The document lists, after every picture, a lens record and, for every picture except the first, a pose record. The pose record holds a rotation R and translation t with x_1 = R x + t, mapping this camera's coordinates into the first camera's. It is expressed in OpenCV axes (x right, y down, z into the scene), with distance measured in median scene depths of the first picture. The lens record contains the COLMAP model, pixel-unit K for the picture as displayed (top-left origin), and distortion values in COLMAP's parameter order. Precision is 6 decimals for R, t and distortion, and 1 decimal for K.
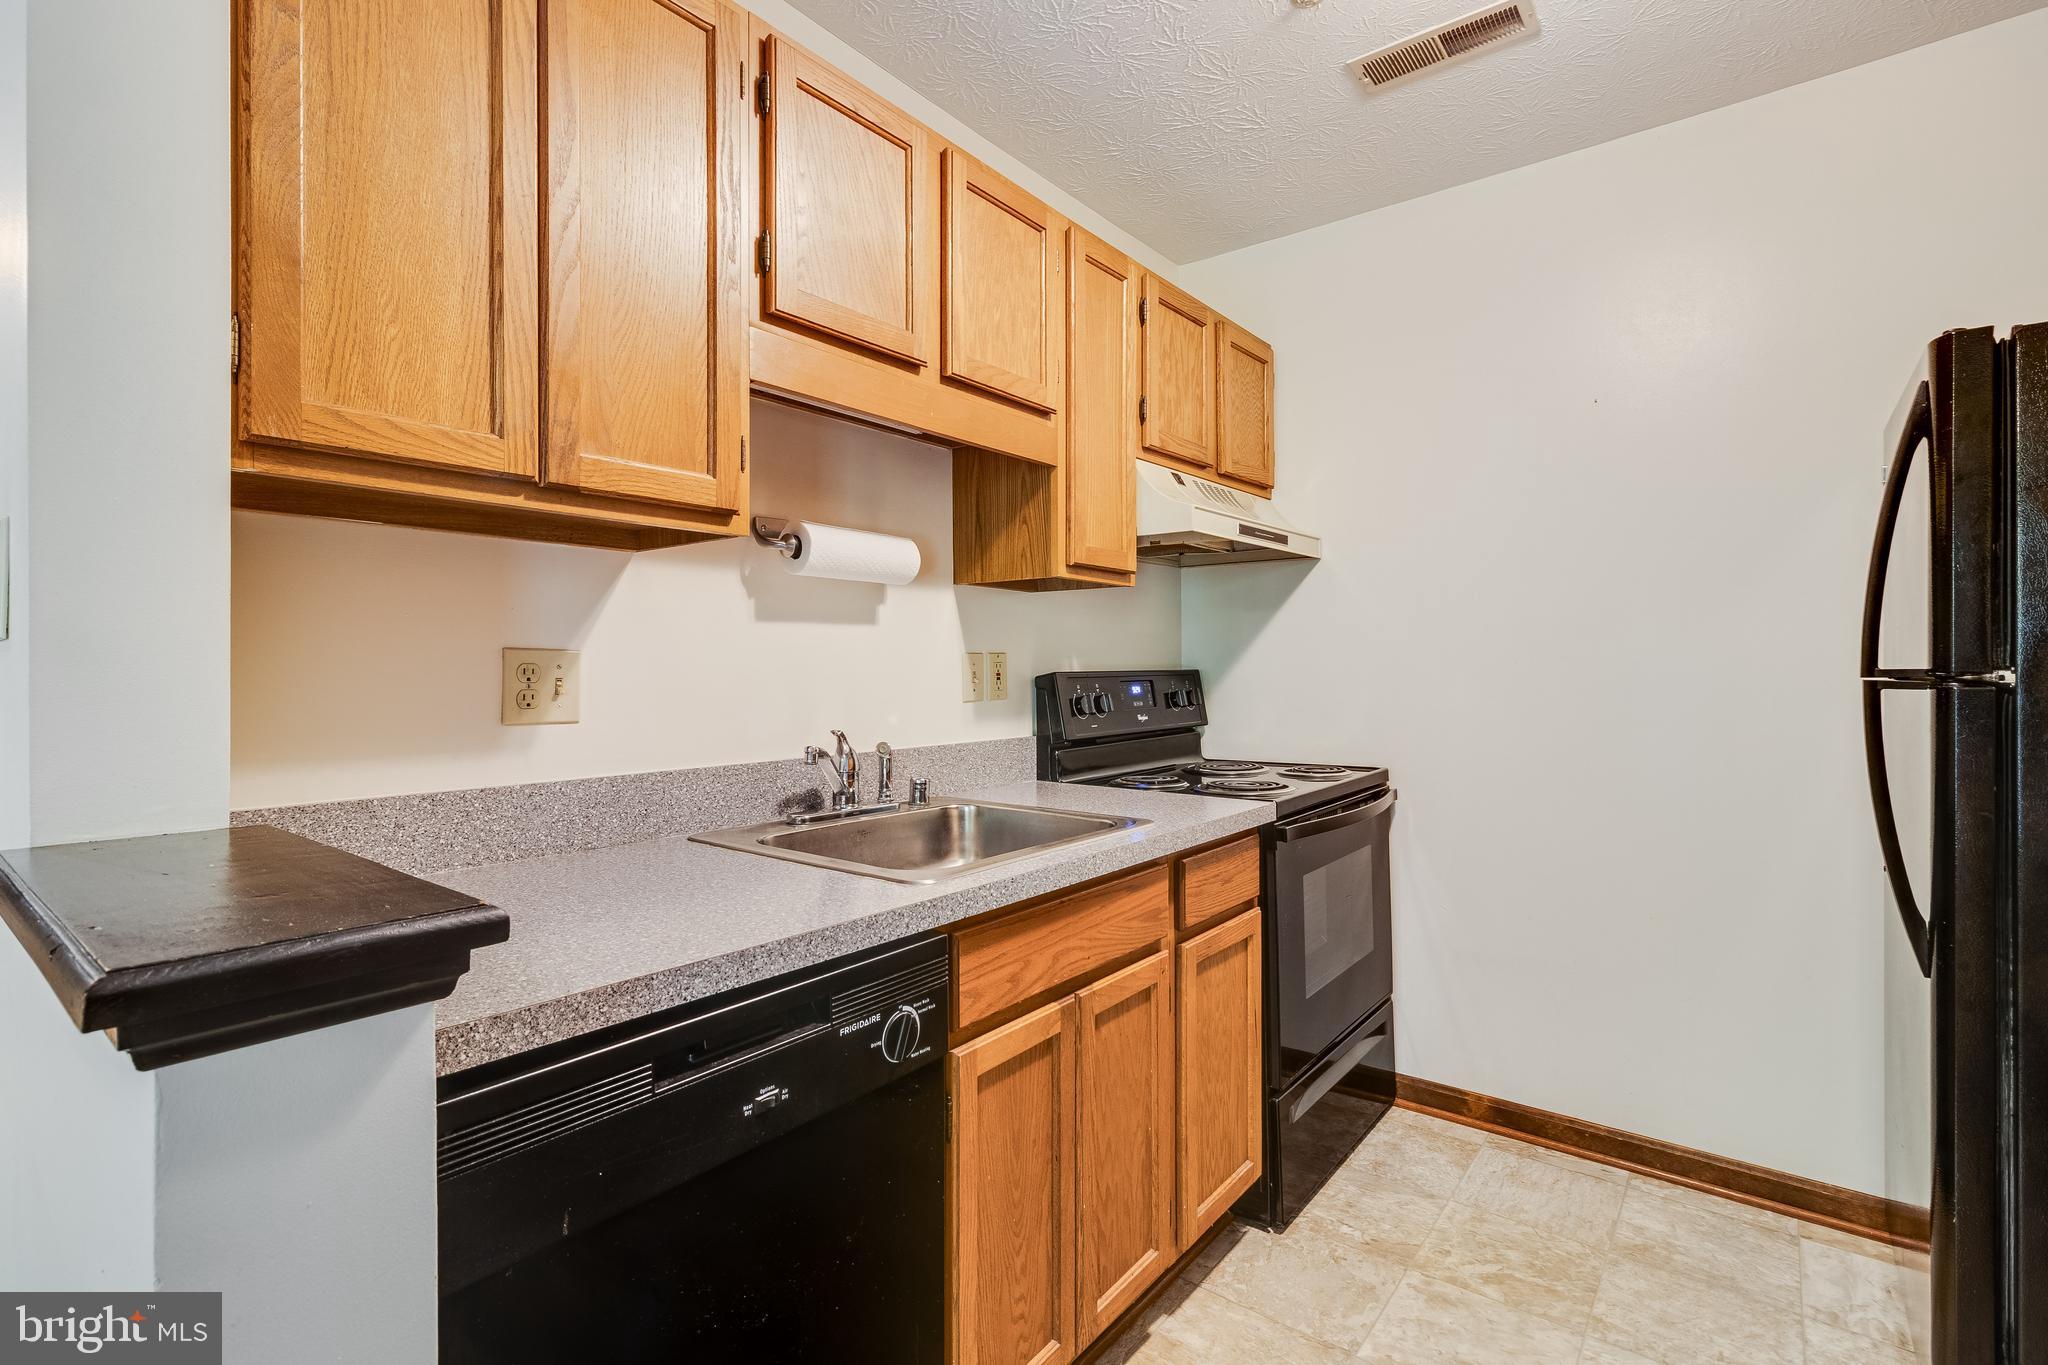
lens RADIAL K [[944.6, 0, 1020.3], [0, 944.6, 667.8], [0, 0, 1]] dist [0.000063, -0.000362]
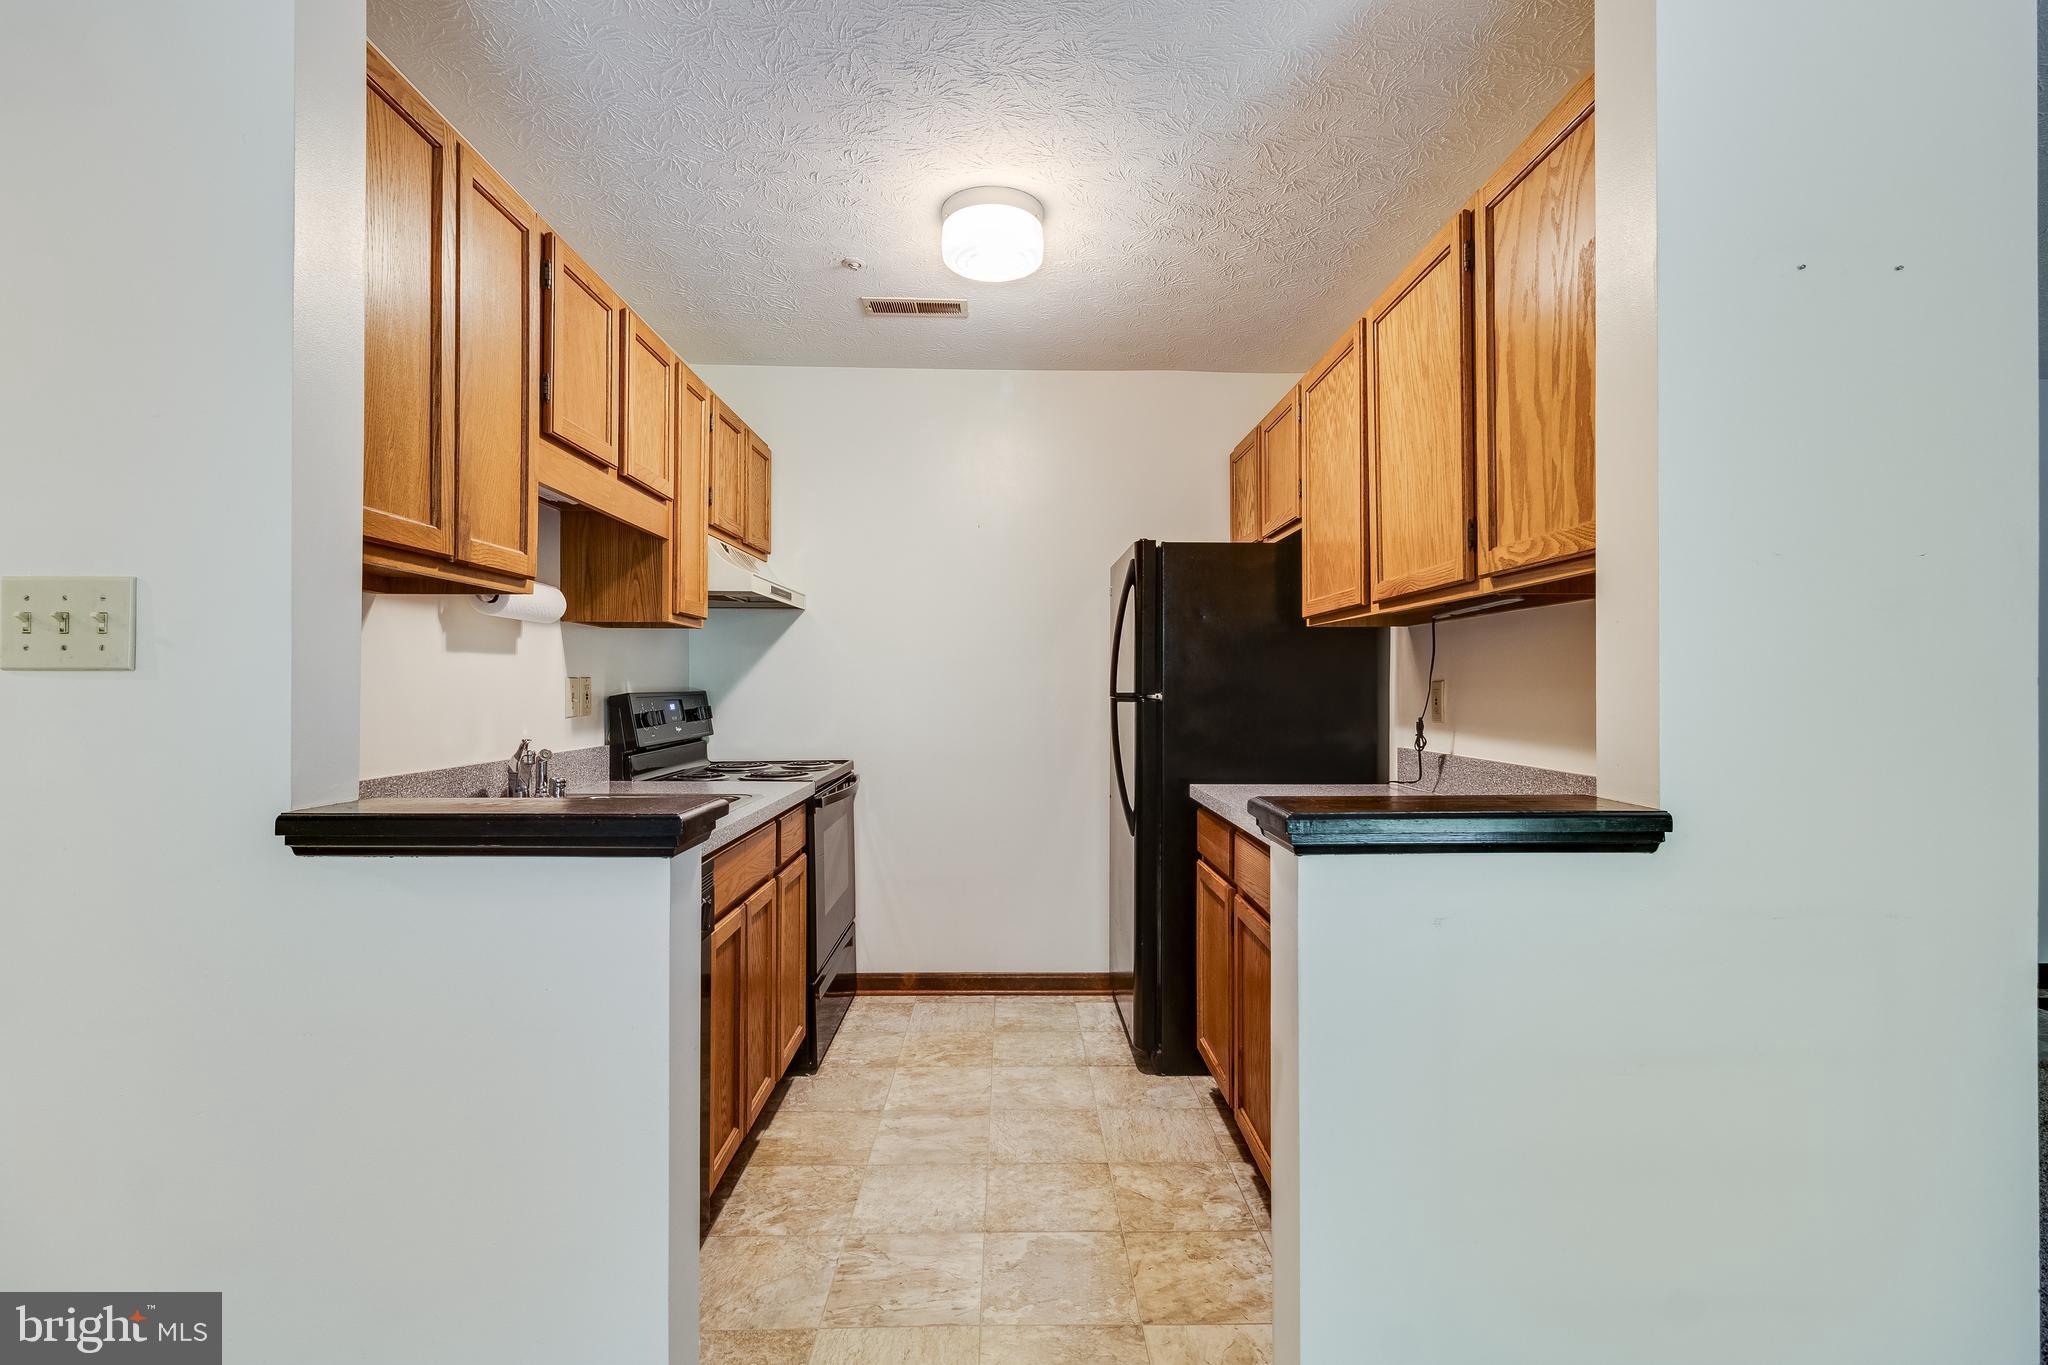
lens RADIAL K [[944.7, 0, 1027.2], [0, 944.7, 679.3], [0, 0, 1]] dist [-0.001341, -0.000081]
pose [[0.770025, 0.010236, 0.637932, -0.422969], [-0.005392, 0.999940, -0.009536, -0.005314], [-0.637991, 0.003904, 0.770034, -0.355396]]
